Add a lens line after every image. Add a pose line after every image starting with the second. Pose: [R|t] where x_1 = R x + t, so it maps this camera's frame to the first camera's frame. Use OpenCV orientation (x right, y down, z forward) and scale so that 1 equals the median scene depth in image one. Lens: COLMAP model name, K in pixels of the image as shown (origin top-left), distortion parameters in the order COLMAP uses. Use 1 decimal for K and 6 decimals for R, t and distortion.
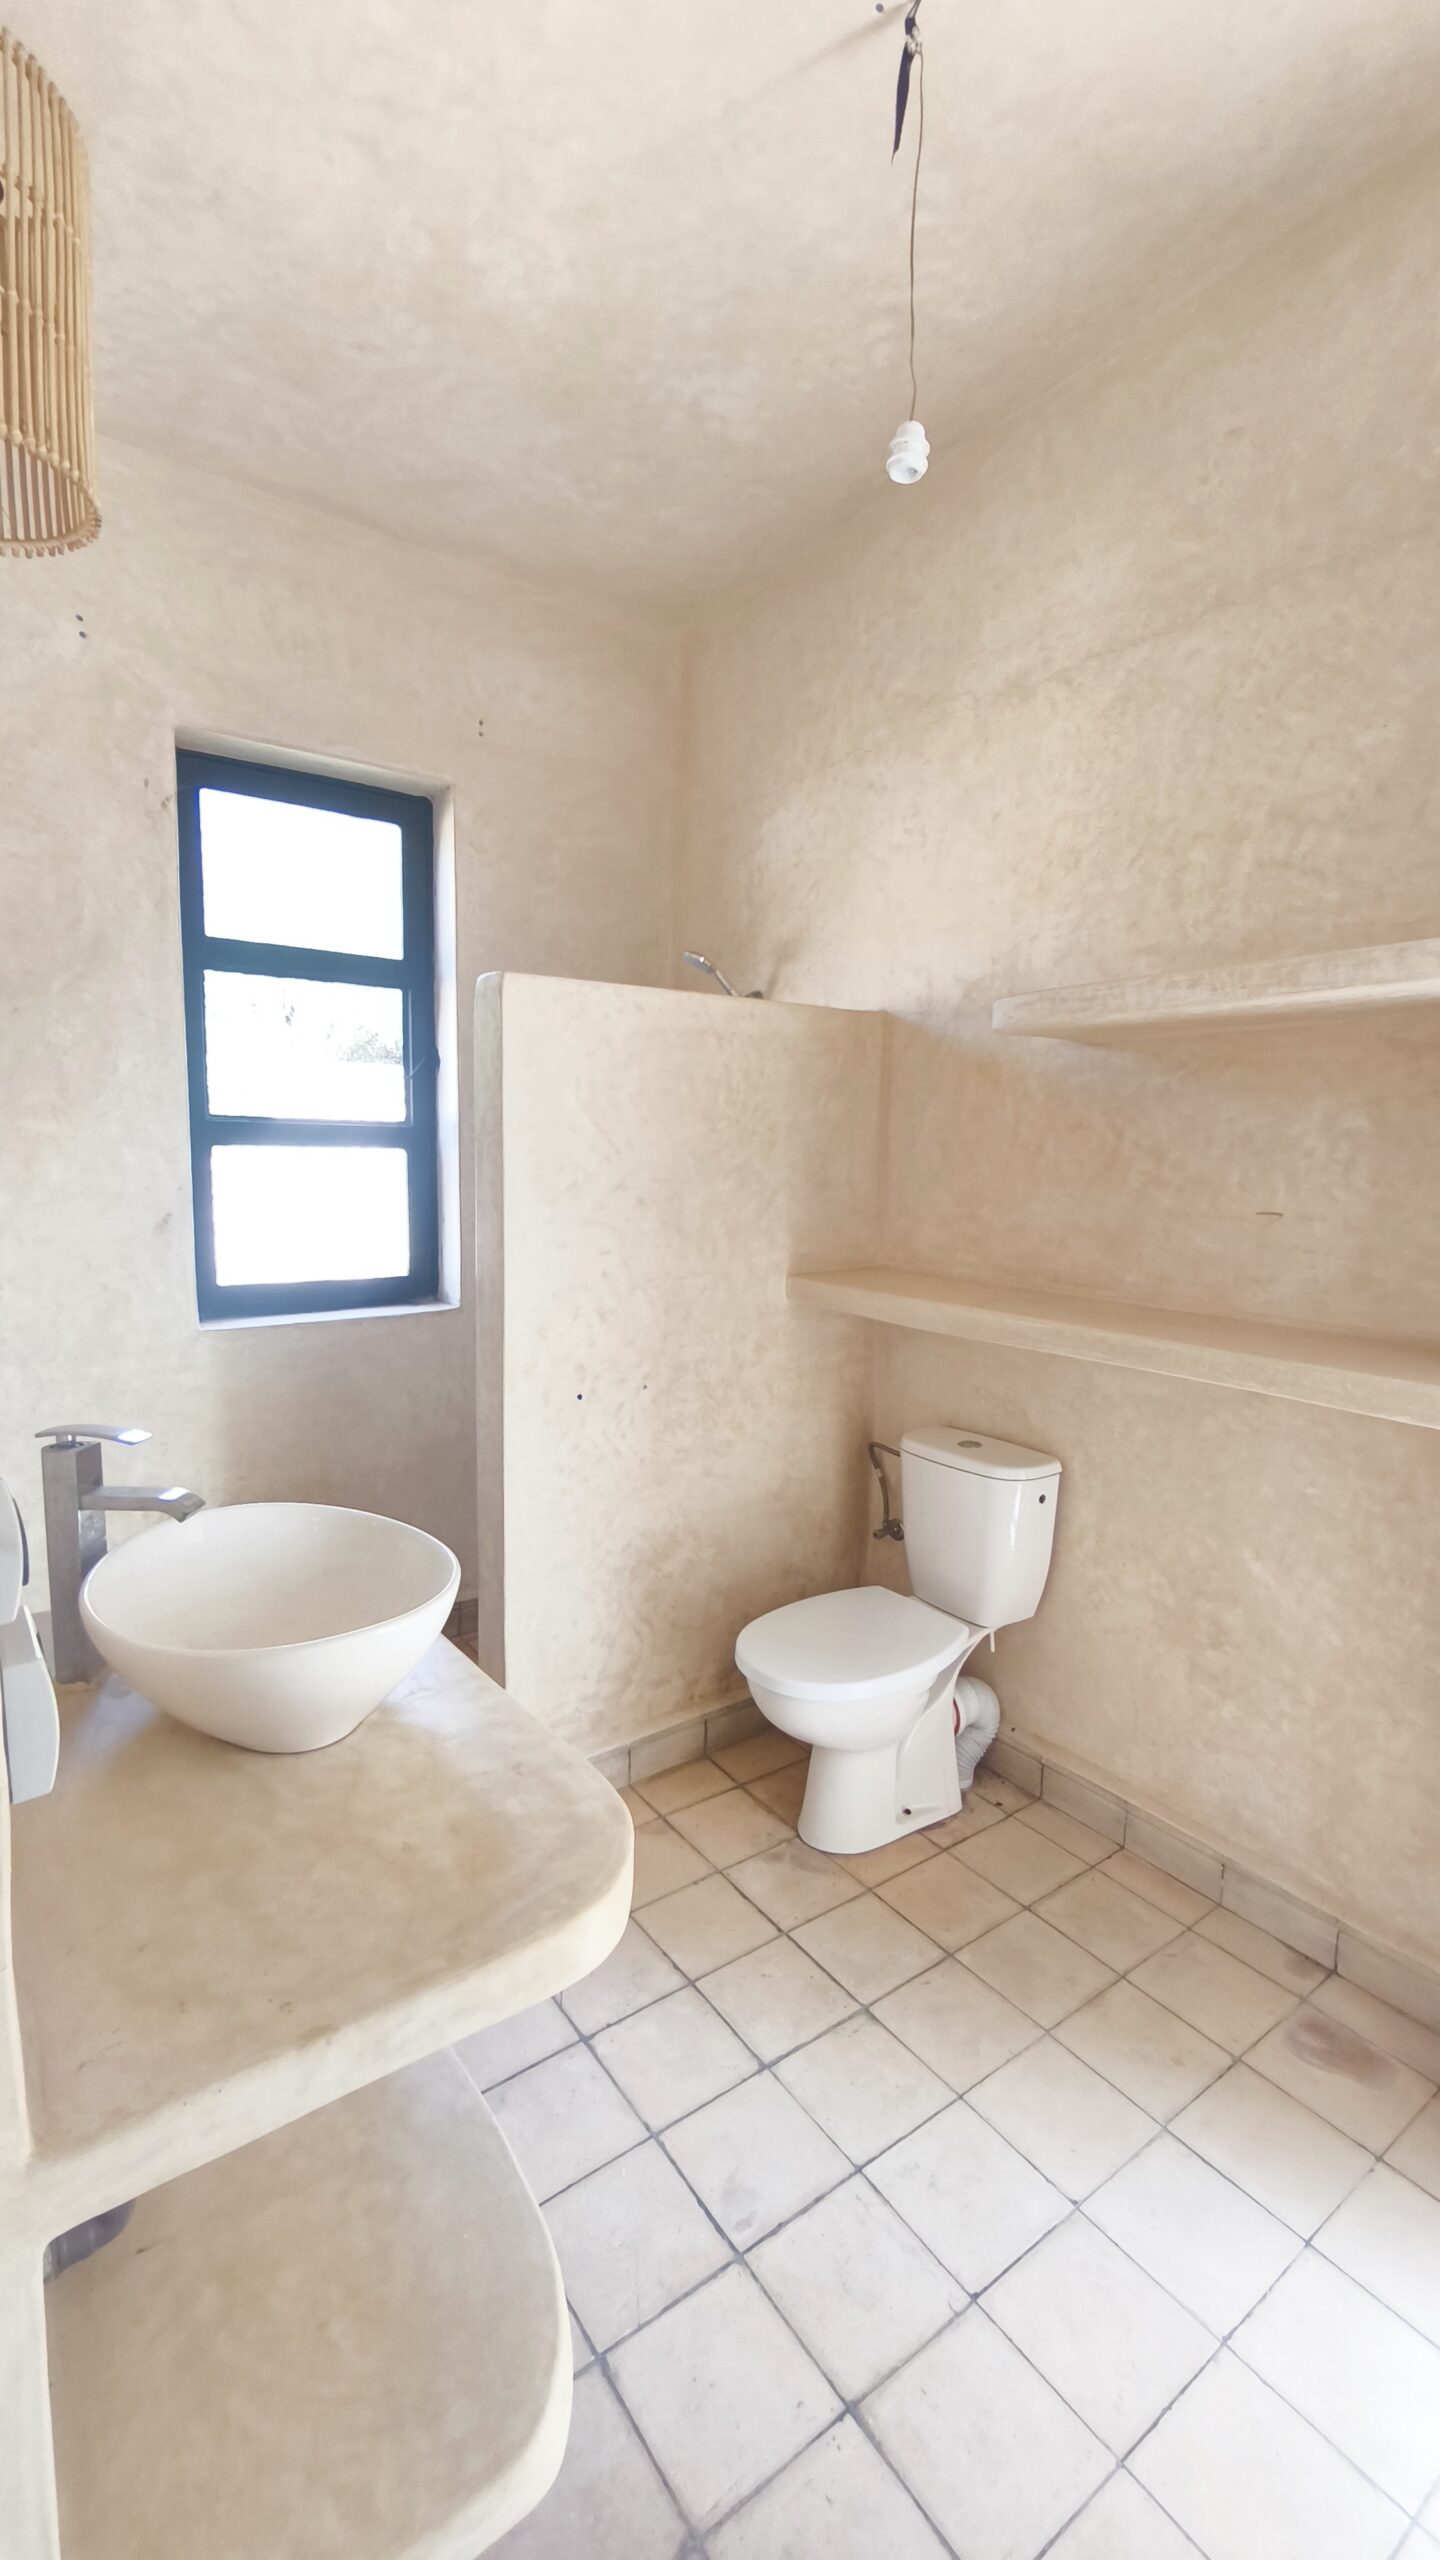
lens RADIAL K [[1069.0, 0, 711.3], [0, 1069.0, 1283.6], [0, 0, 1]] dist [-0.006784, -0.000278]
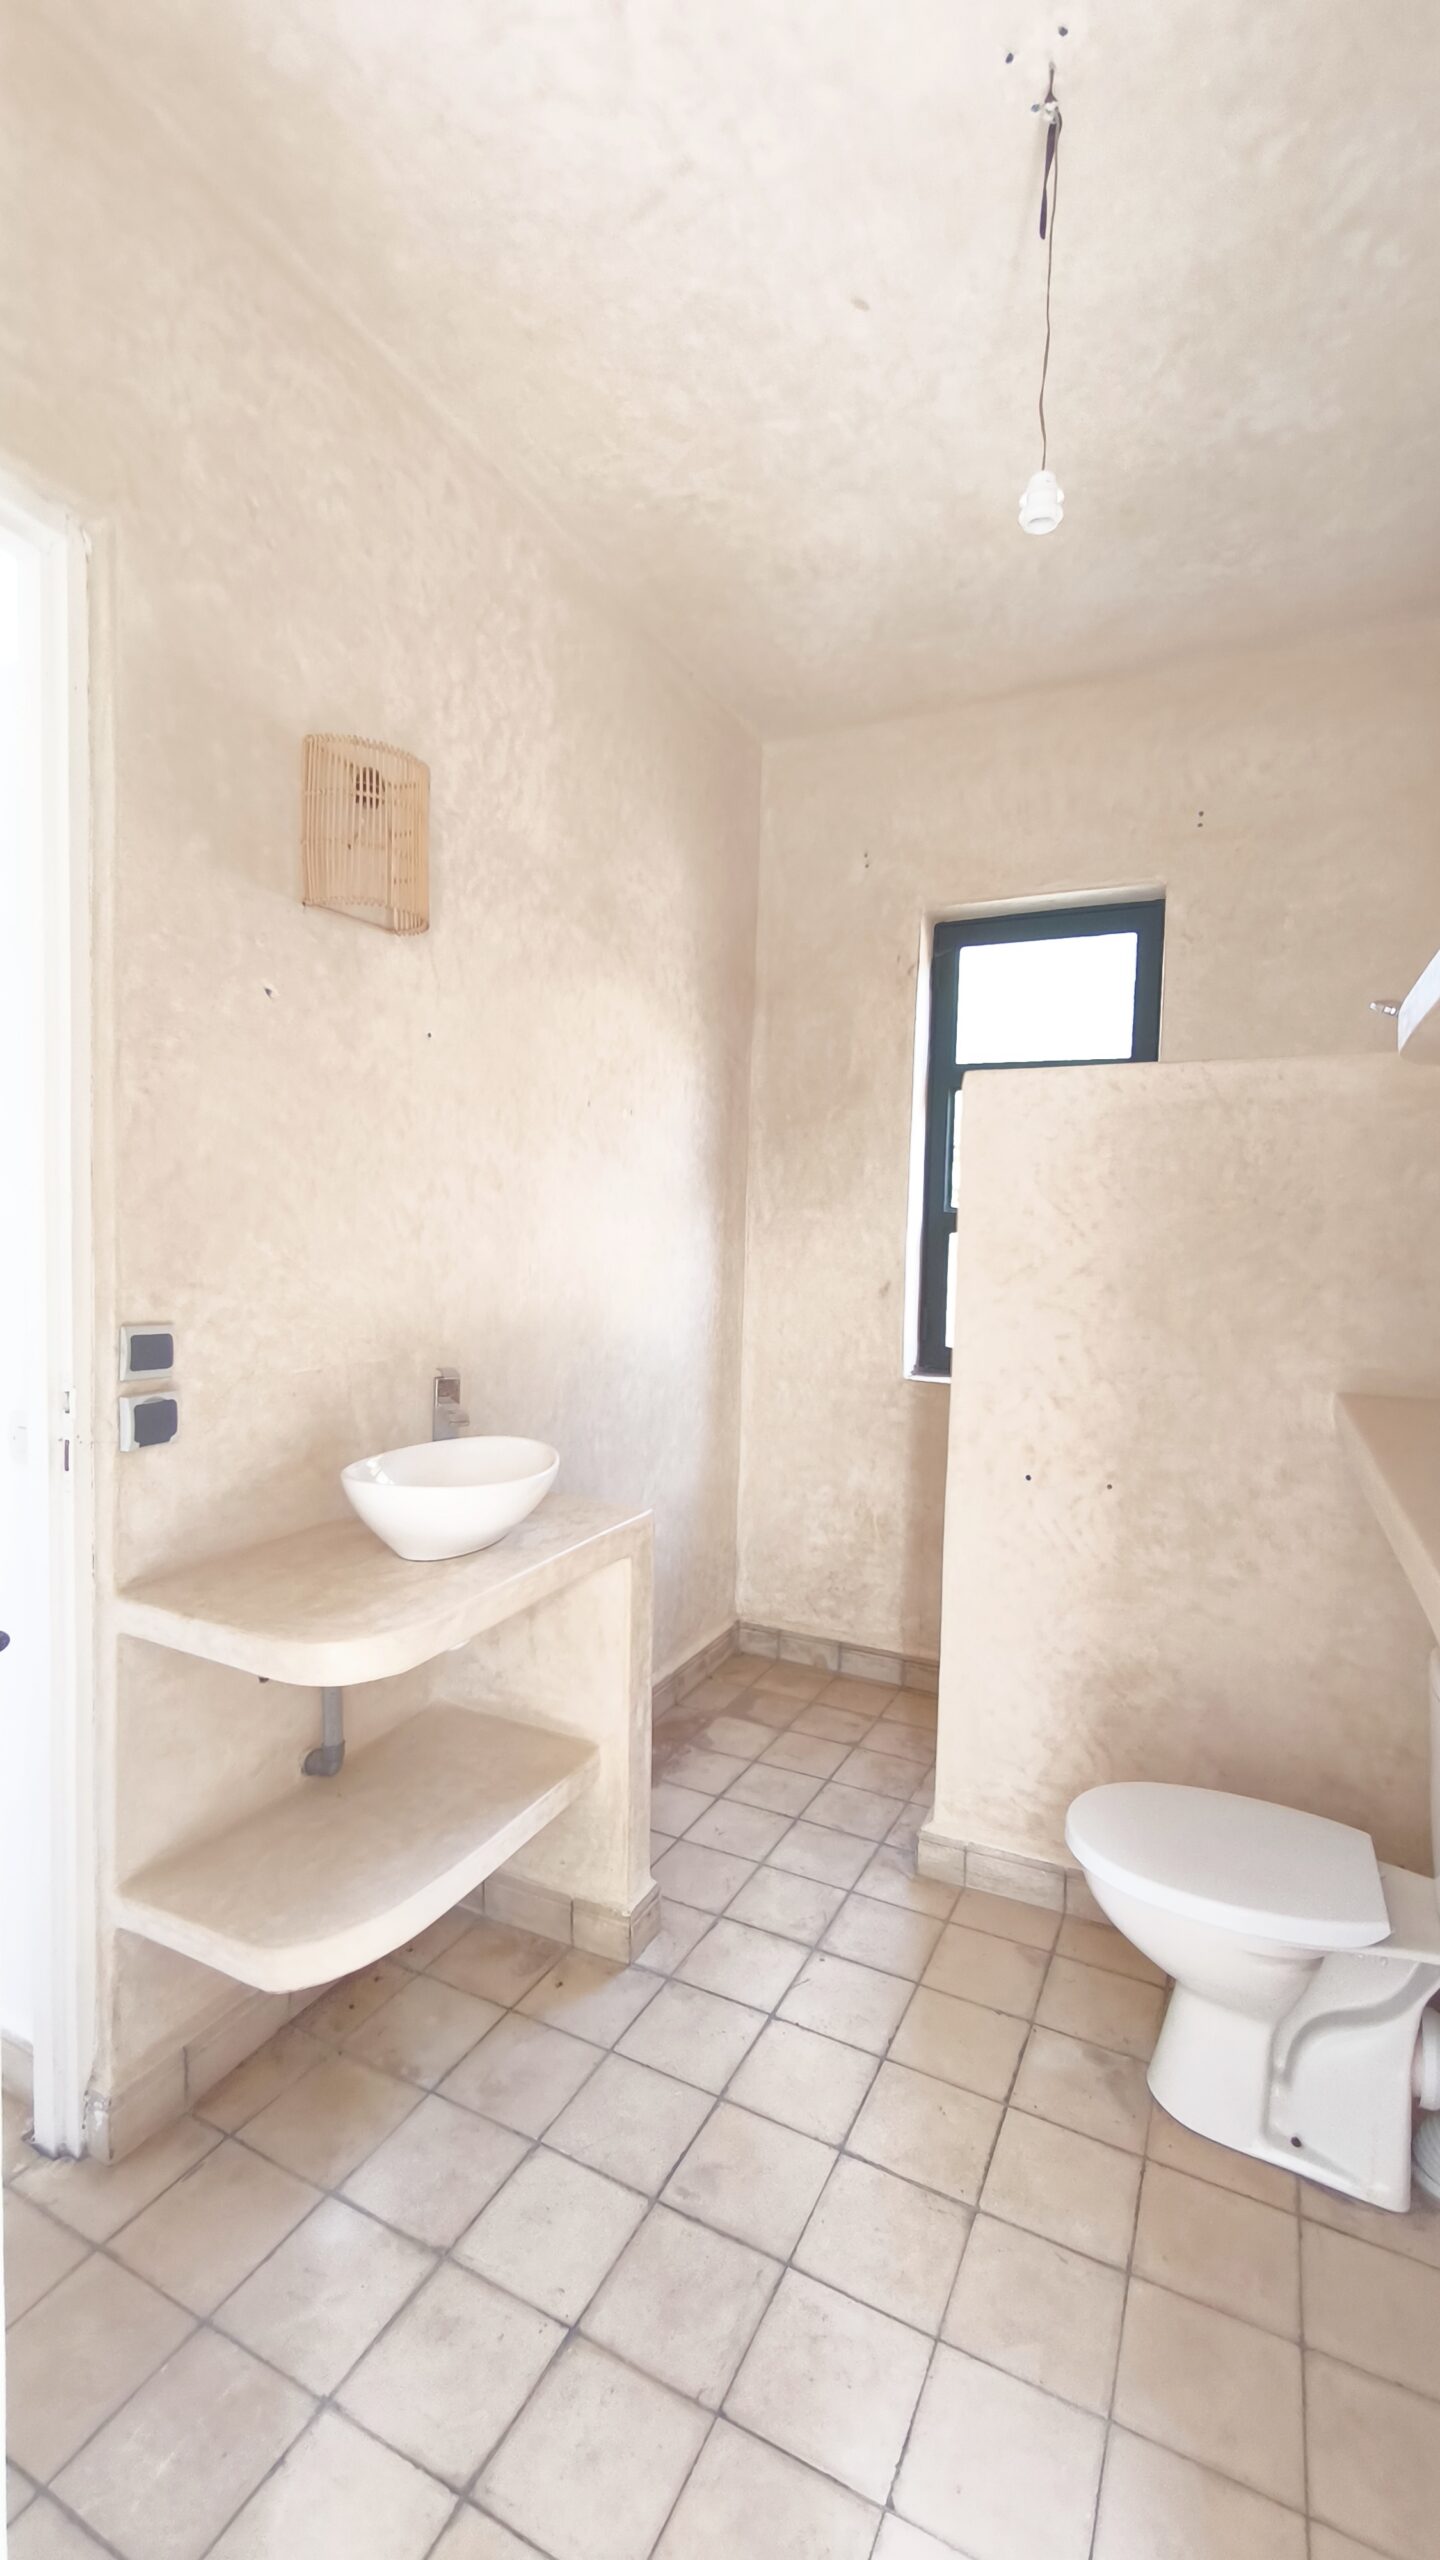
lens RADIAL K [[1069.0, 0, 716.2], [0, 1069.0, 1277.6], [0, 0, 1]] dist [-0.006784, -0.000278]
pose [[0.471642, 0.037517, -0.880992, 0.598384], [-0.124895, 0.991864, -0.024625, -0.018175], [0.872900, 0.121646, 0.472491, 0.242617]]
